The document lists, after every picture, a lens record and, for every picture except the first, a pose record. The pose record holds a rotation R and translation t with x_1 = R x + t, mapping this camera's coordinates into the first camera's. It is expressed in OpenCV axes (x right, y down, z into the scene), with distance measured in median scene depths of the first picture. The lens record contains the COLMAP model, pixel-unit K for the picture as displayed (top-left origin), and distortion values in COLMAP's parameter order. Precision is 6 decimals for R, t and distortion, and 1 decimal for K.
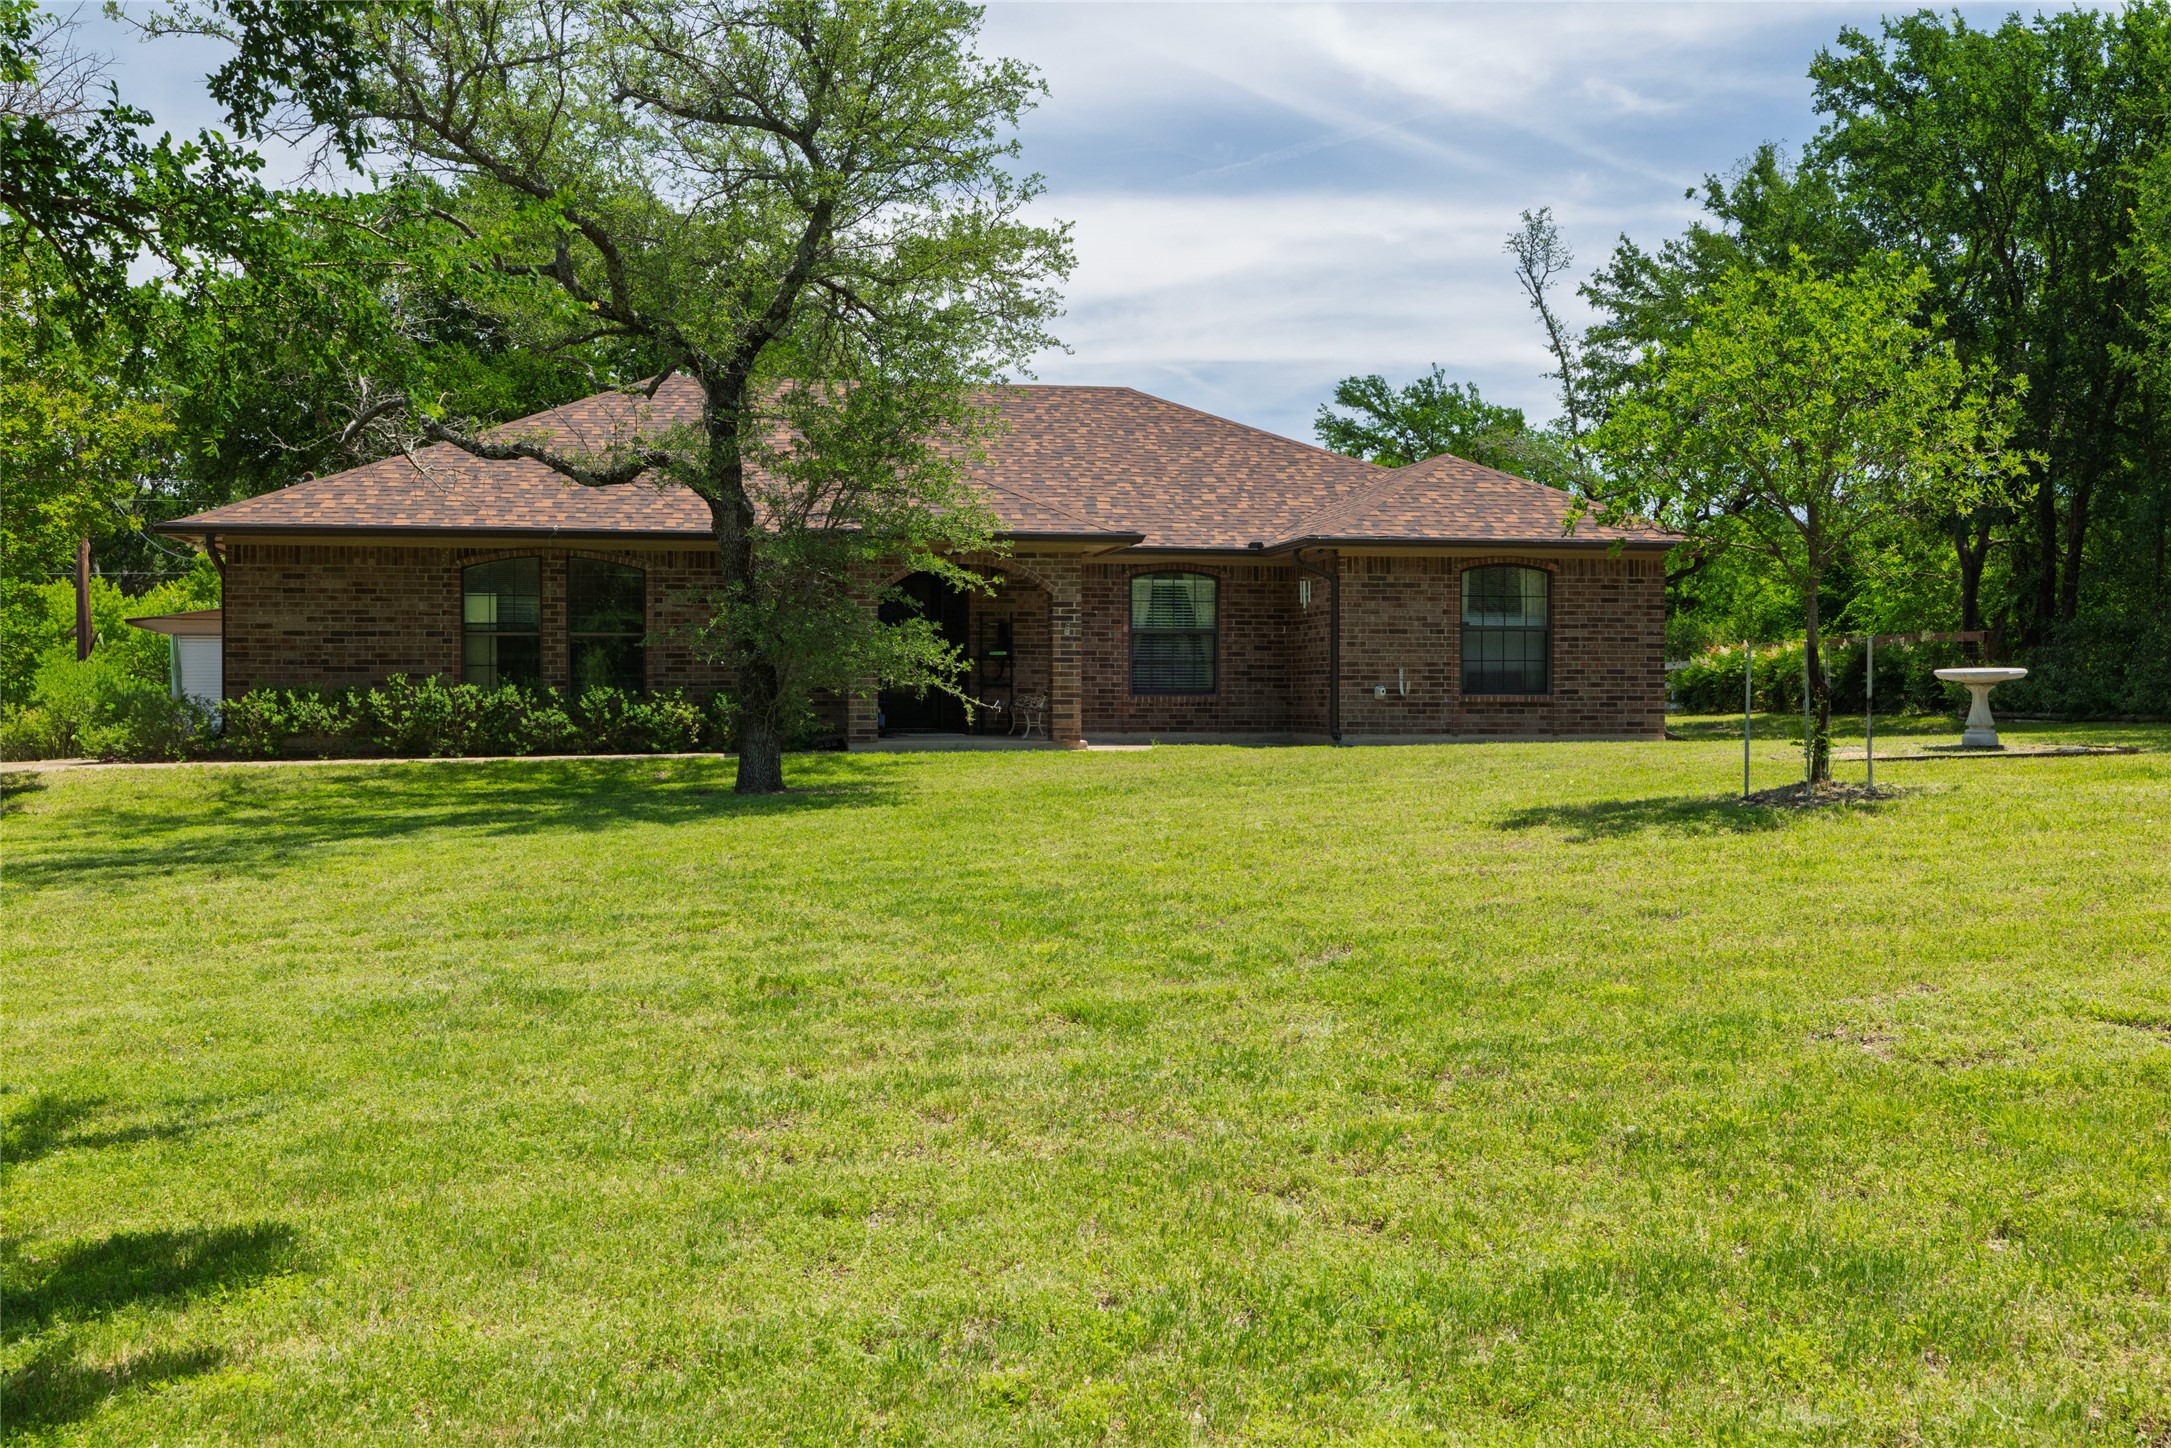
lens RADIAL K [[1963.3, 0, 1085.5], [0, 1963.3, 724.0], [0, 0, 1]] dist [0.007814, 0.010160]
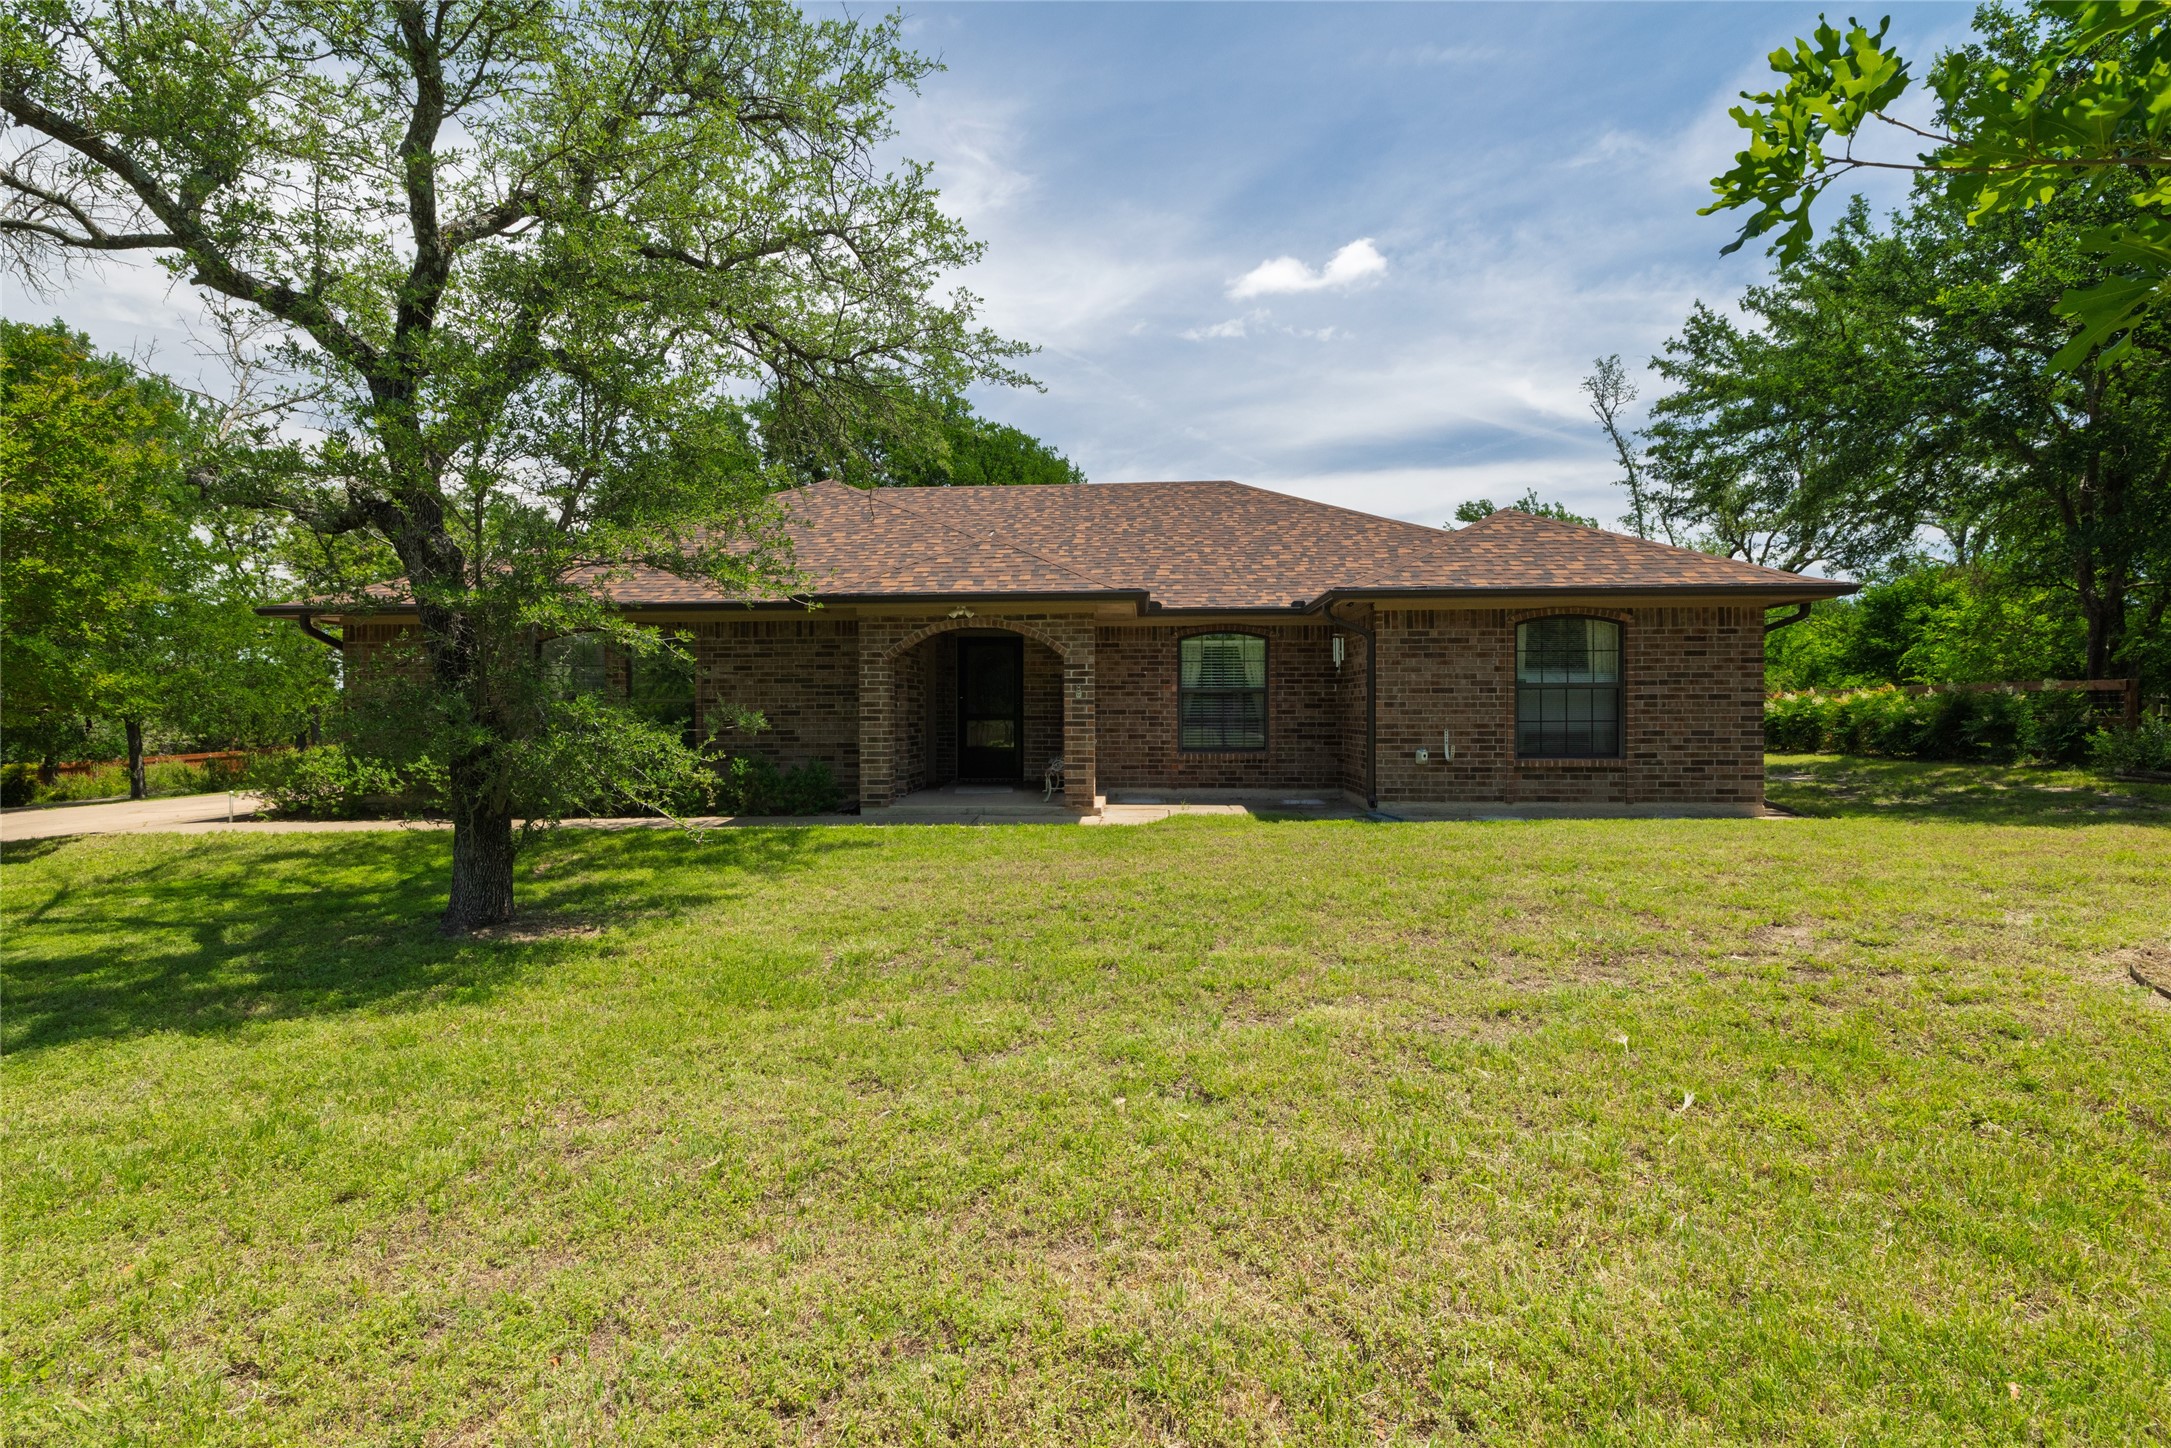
lens RADIAL K [[1034.6, 0, 1085.5], [0, 1034.6, 724.0], [0, 0, 1]] dist [0.000725, -0.000158]
pose [[0.970559, -0.000495, -0.240865, 0.108955], [-0.000090, 0.999997, -0.002417, -0.029019], [0.240865, 0.002367, 0.970556, 0.467704]]
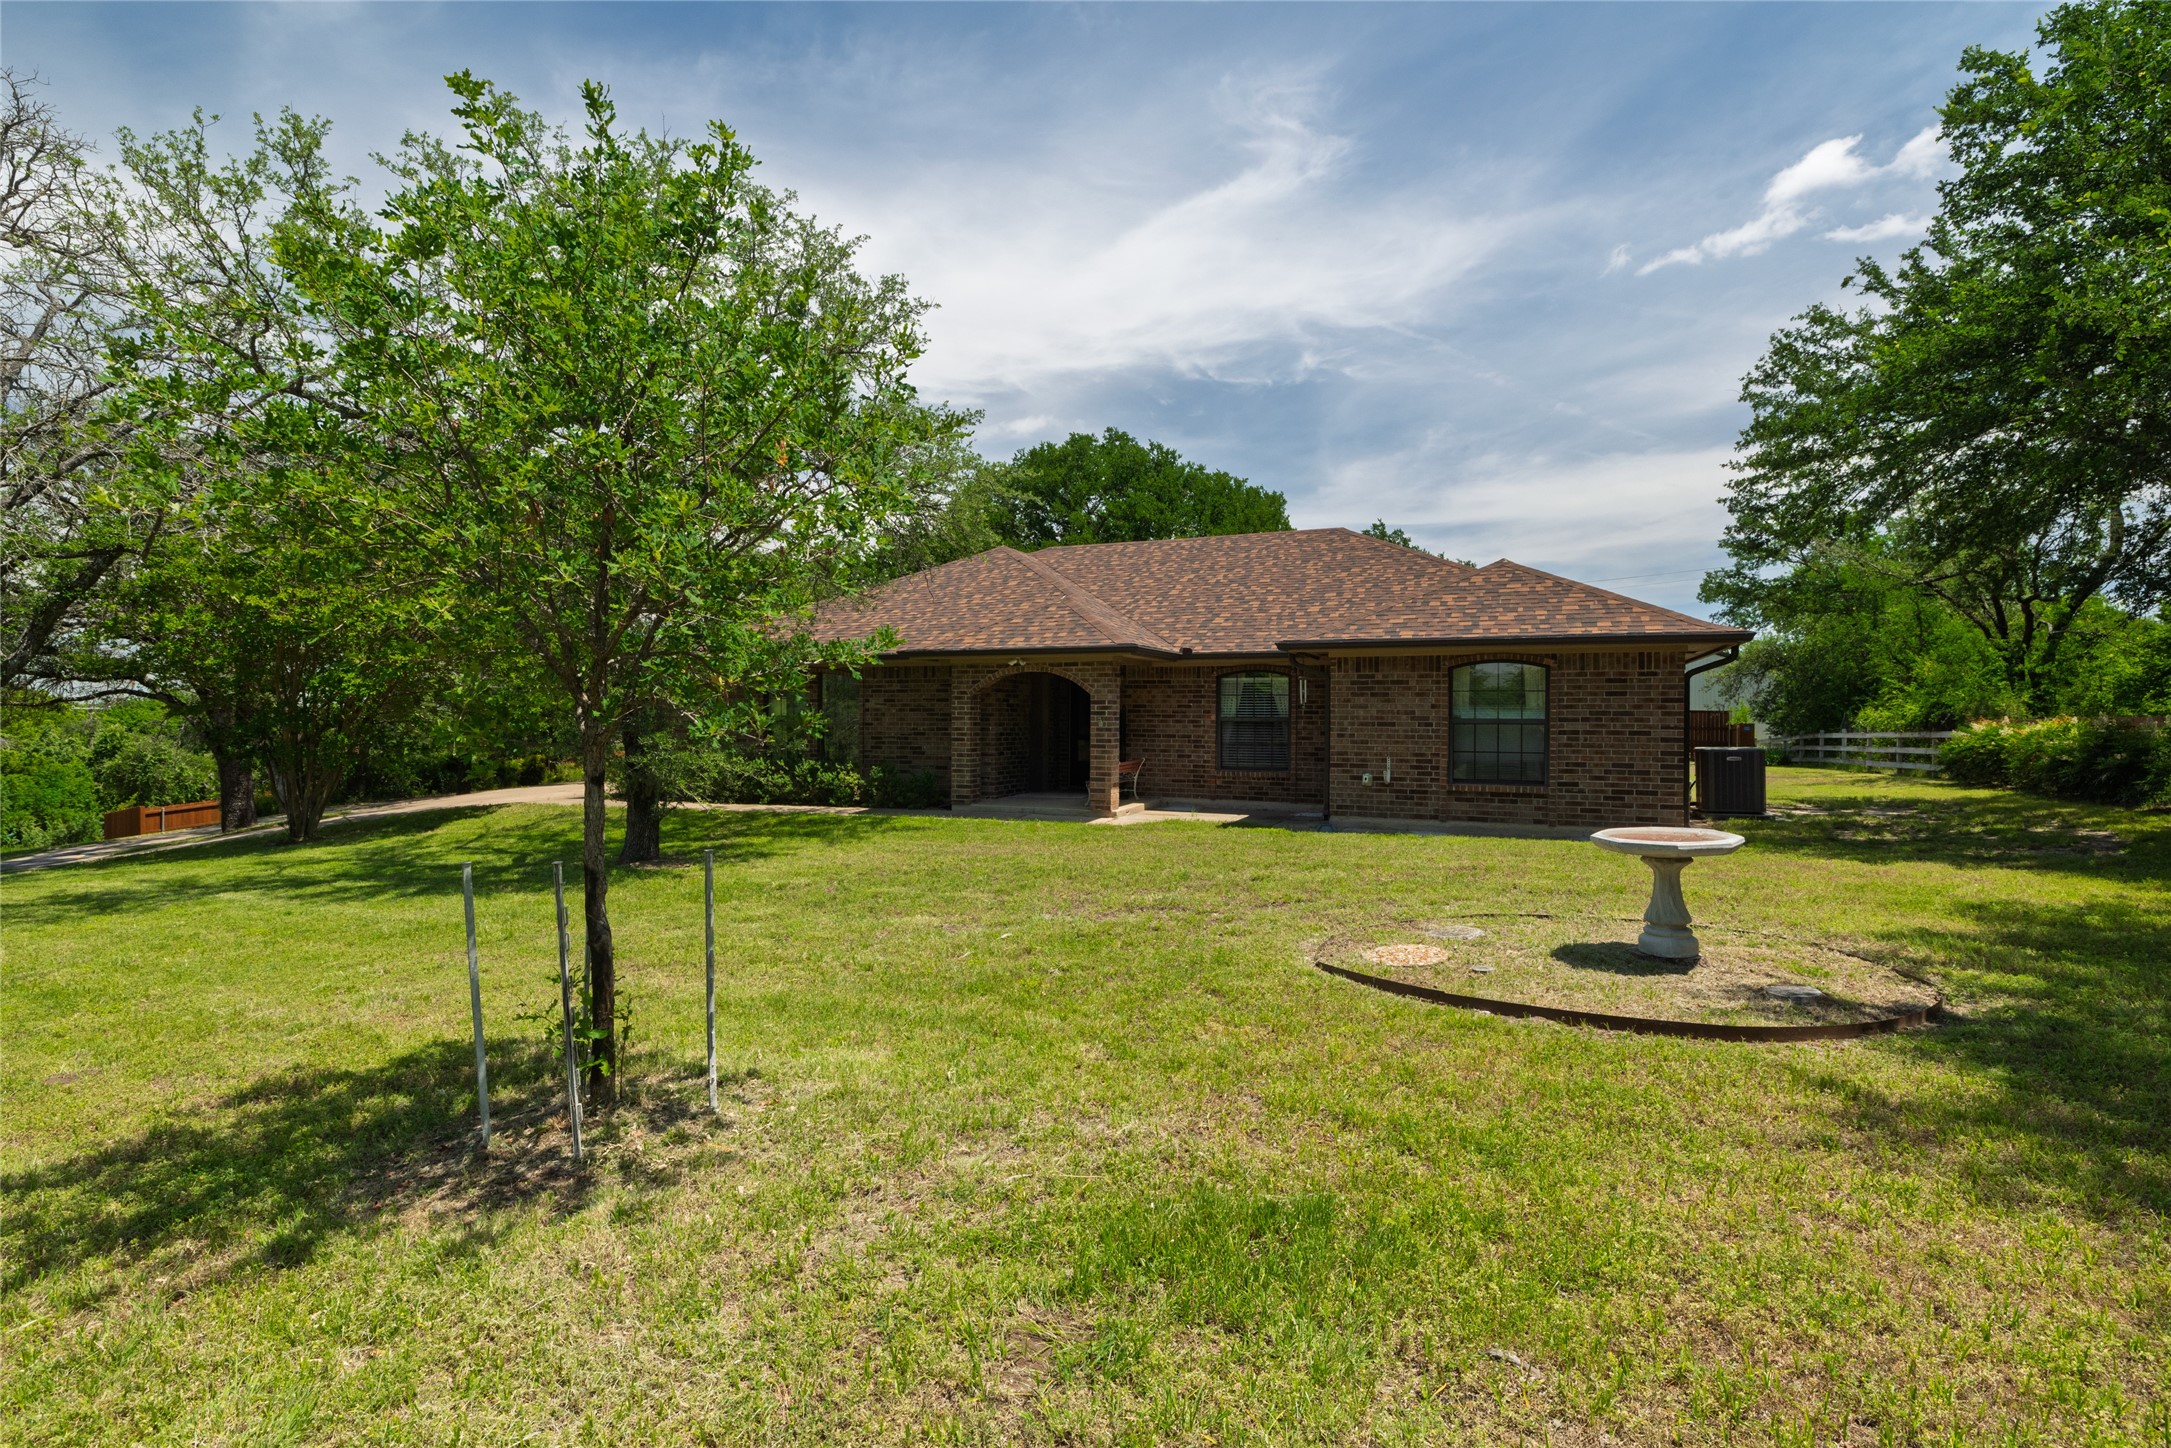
lens RADIAL K [[1034.6, 0, 1085.5], [0, 1034.6, 724.0], [0, 0, 1]] dist [0.000725, -0.000158]
pose [[0.836555, 0.008718, -0.547814, 0.323537], [-0.014476, 0.999876, -0.006194, -0.039742], [0.547692, 0.013112, 0.836577, 0.405786]]
